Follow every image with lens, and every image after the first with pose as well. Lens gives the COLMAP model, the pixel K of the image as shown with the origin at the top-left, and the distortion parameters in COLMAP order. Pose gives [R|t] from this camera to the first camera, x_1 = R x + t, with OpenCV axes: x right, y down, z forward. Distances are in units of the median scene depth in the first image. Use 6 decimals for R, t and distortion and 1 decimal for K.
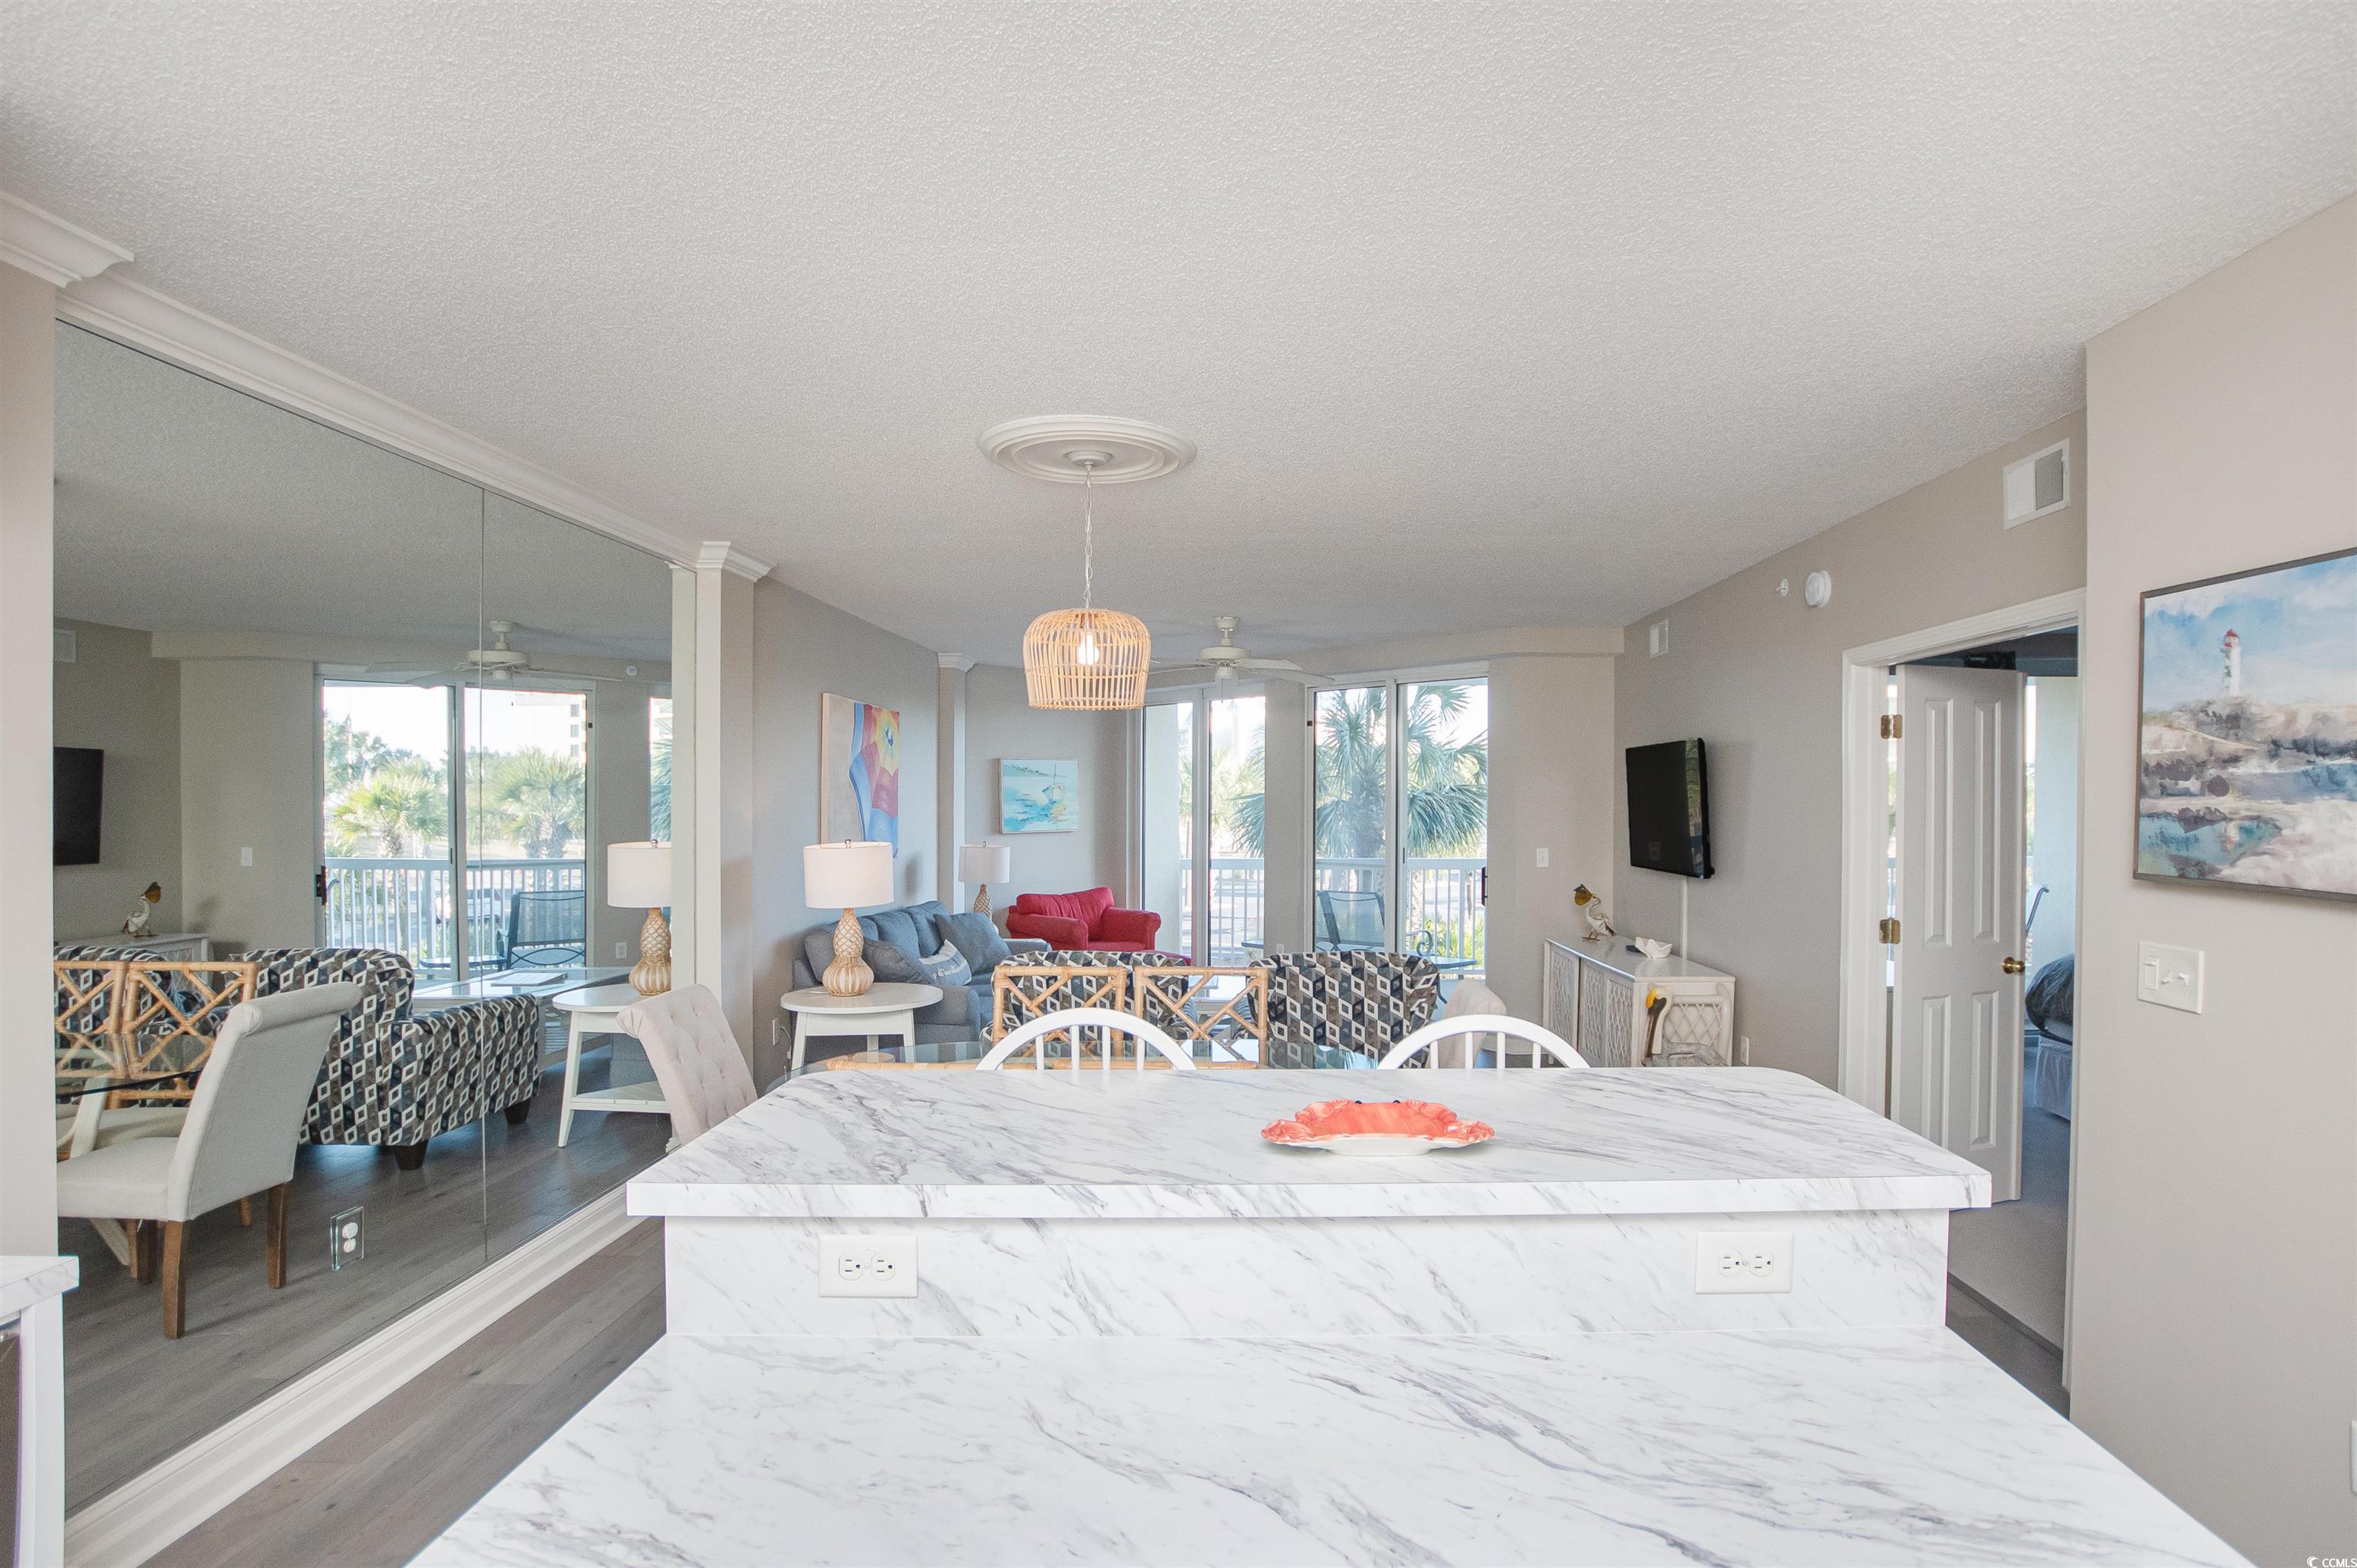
lens RADIAL K [[1207.2, 0, 1242.9], [0, 1207.2, 819.7], [0, 0, 1]] dist [-0.075350, 0.023809]
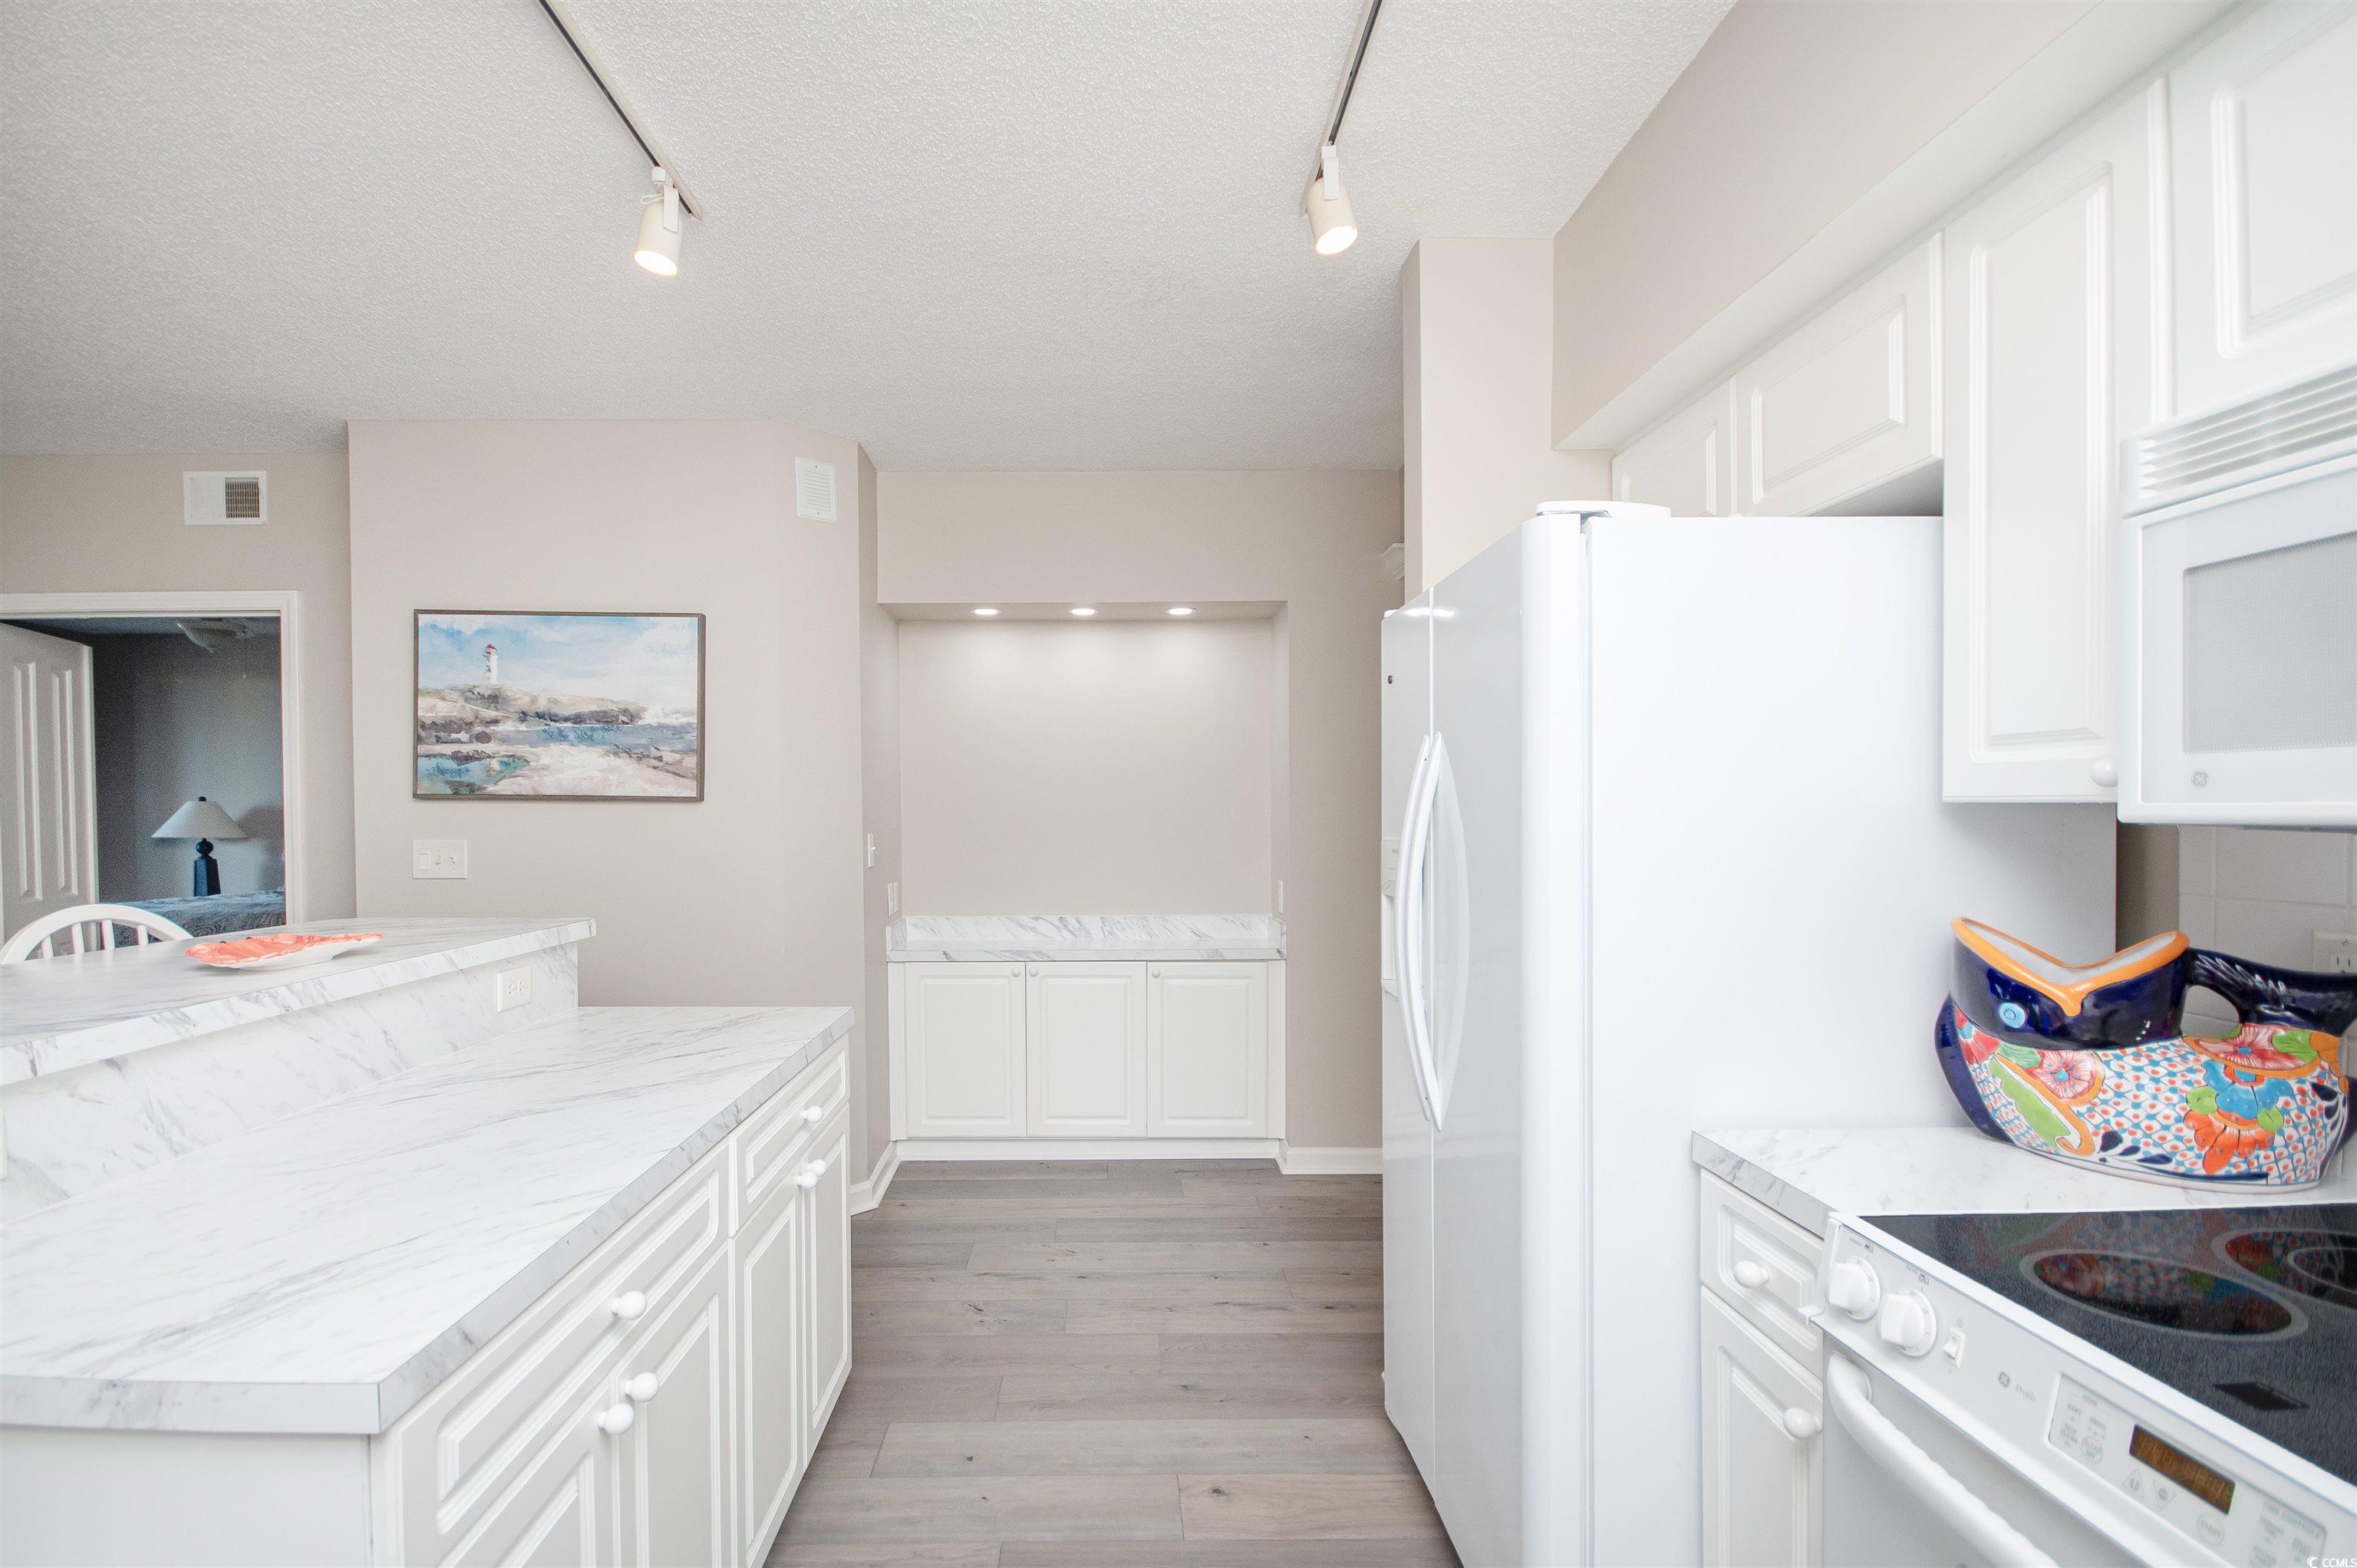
lens RADIAL K [[1063.5, 0, 1115.5], [0, 1063.5, 846.8], [0, 0, 1]] dist [0.000489, 0.000115]
pose [[-0.008328, -0.035891, 0.999321, -0.654479], [0.019258, 0.999165, 0.036046, 0.085020], [-0.999780, 0.019545, -0.007630, 0.099582]]
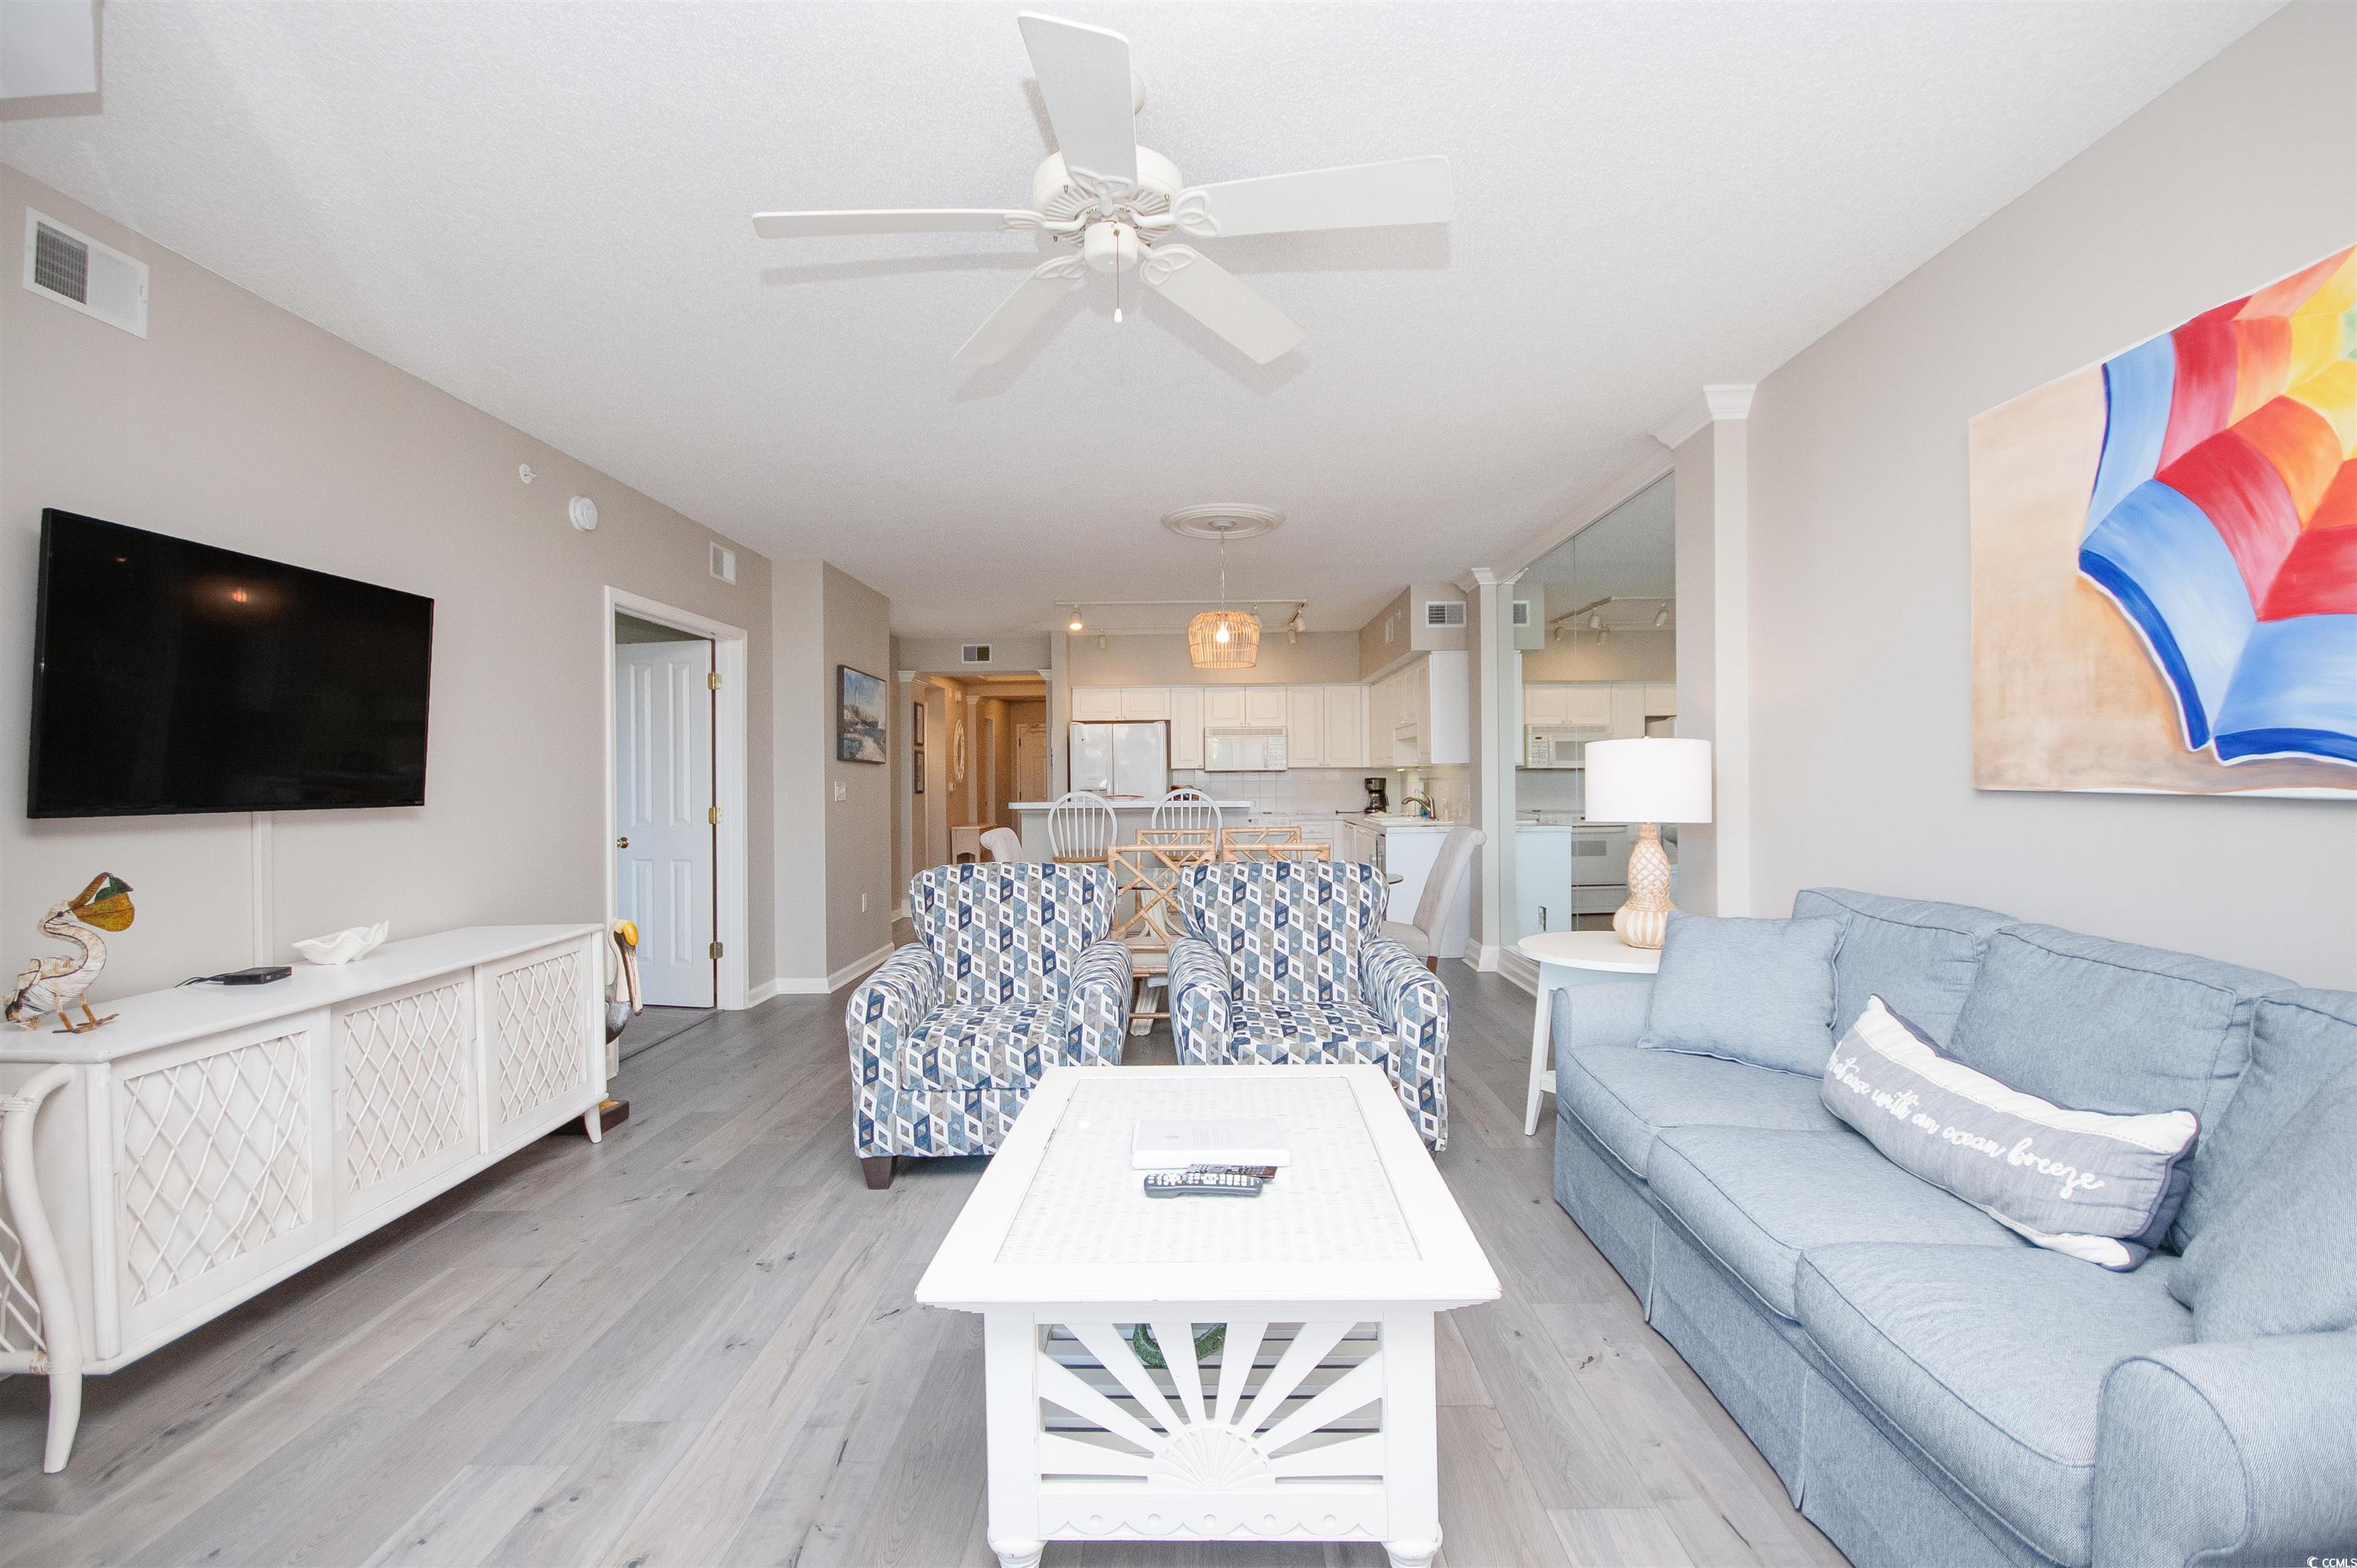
lens RADIAL K [[1052.6, 0, 1150.8], [0, 1052.6, 749.9], [0, 0, 1]] dist [-0.008490, -0.000090]
pose [[-0.999415, 0.011134, 0.032334, -0.110655], [0.010715, 0.999857, -0.013107, 0.070616], [-0.032475, -0.012753, -0.999391, 3.787011]]
